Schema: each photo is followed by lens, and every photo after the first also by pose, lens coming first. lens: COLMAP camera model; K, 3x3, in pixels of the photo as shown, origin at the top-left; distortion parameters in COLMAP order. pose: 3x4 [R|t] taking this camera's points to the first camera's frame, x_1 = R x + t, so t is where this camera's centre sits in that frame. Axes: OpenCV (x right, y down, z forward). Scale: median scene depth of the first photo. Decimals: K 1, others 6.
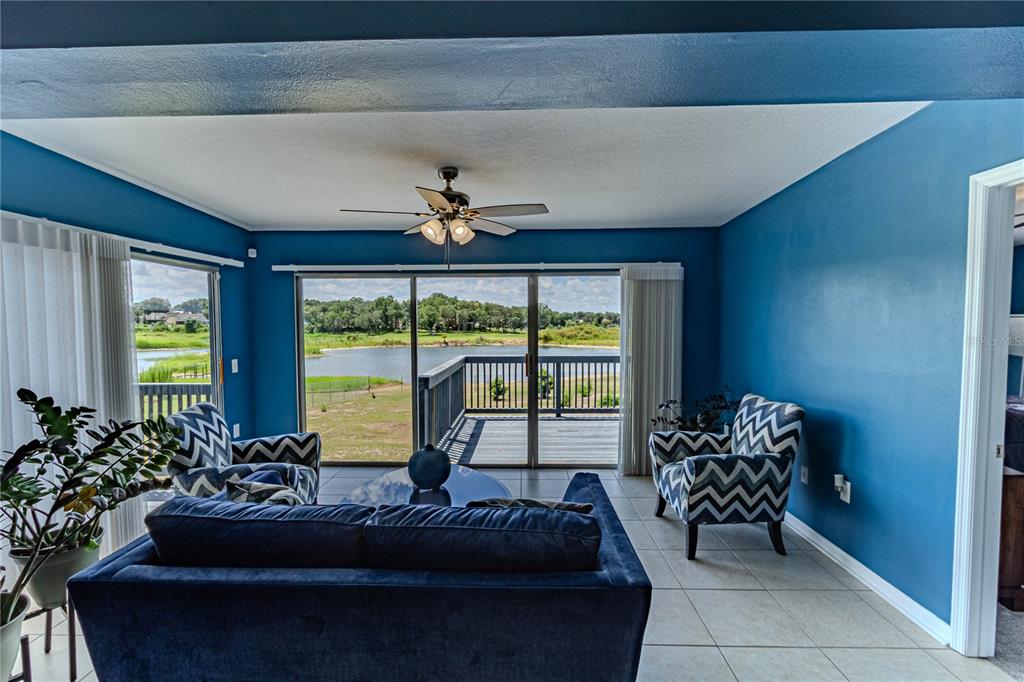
lens RADIAL K [[473.1, 0, 512.0], [0, 473.1, 341.0], [0, 0, 1]] dist [0.001760, 0.000084]
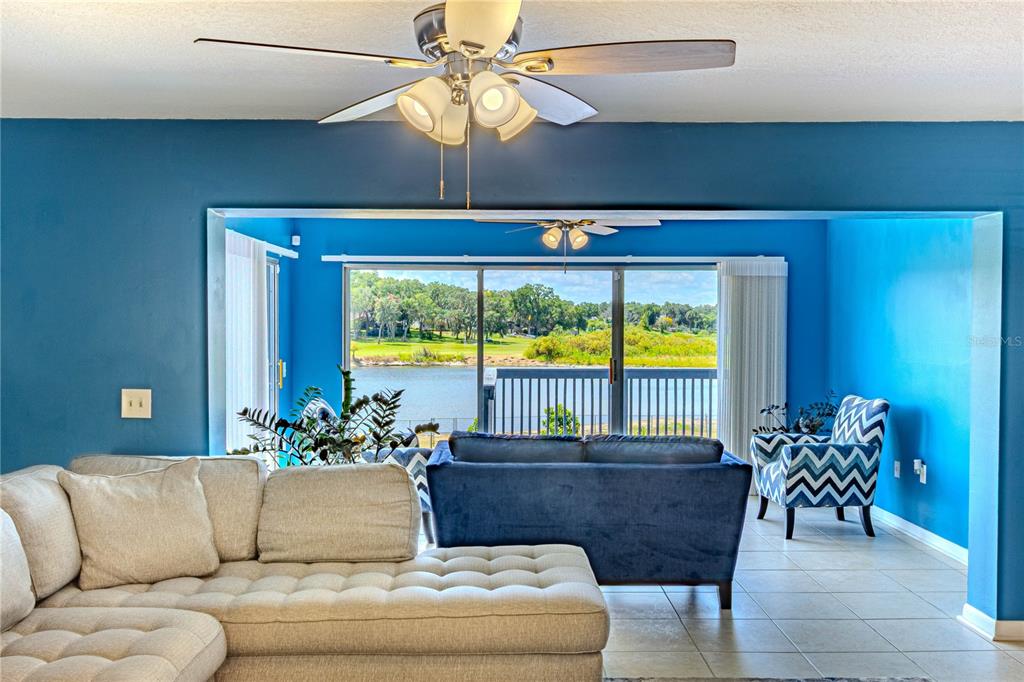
lens RADIAL K [[932.9, 0, 512.0], [0, 932.9, 341.0], [0, 0, 1]] dist [0.013347, -0.001159]
pose [[0.999385, 0.005662, 0.034598, -0.329097], [-0.005022, 0.999815, -0.018562, 0.043487], [-0.034696, 0.018376, 0.999229, -1.114556]]
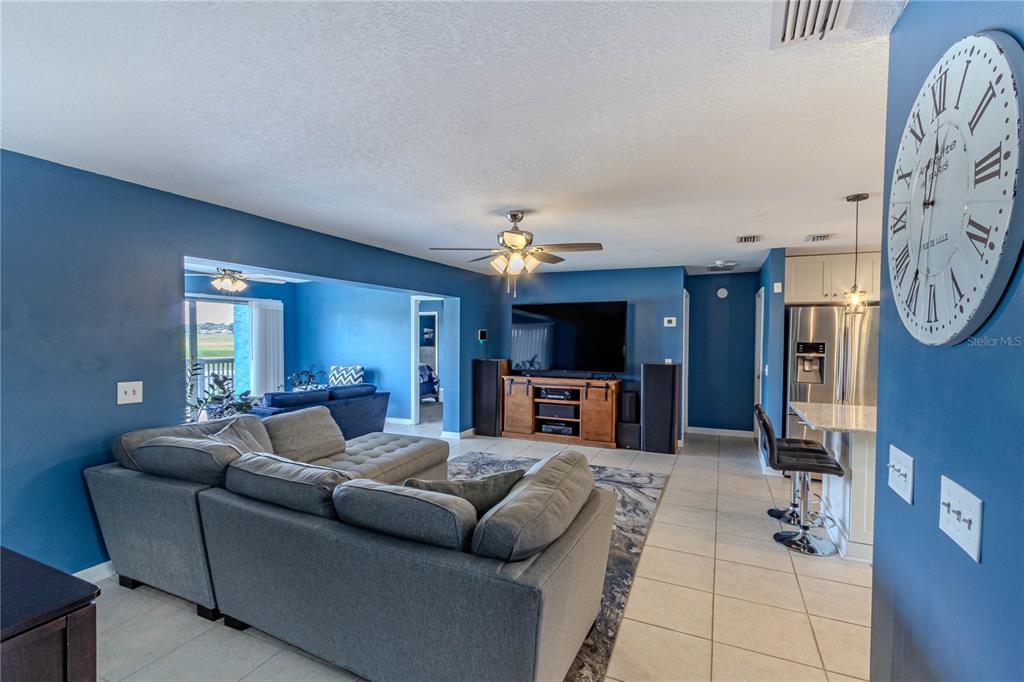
lens RADIAL K [[467.8, 0, 508.9], [0, 467.8, 347.8], [0, 0, 1]] dist [0.003073, -0.000380]
pose [[0.396347, -0.016770, 0.917948, -1.425820], [0.024127, 0.999678, 0.007845, 0.034229], [-0.917784, 0.019038, 0.396624, -0.775104]]
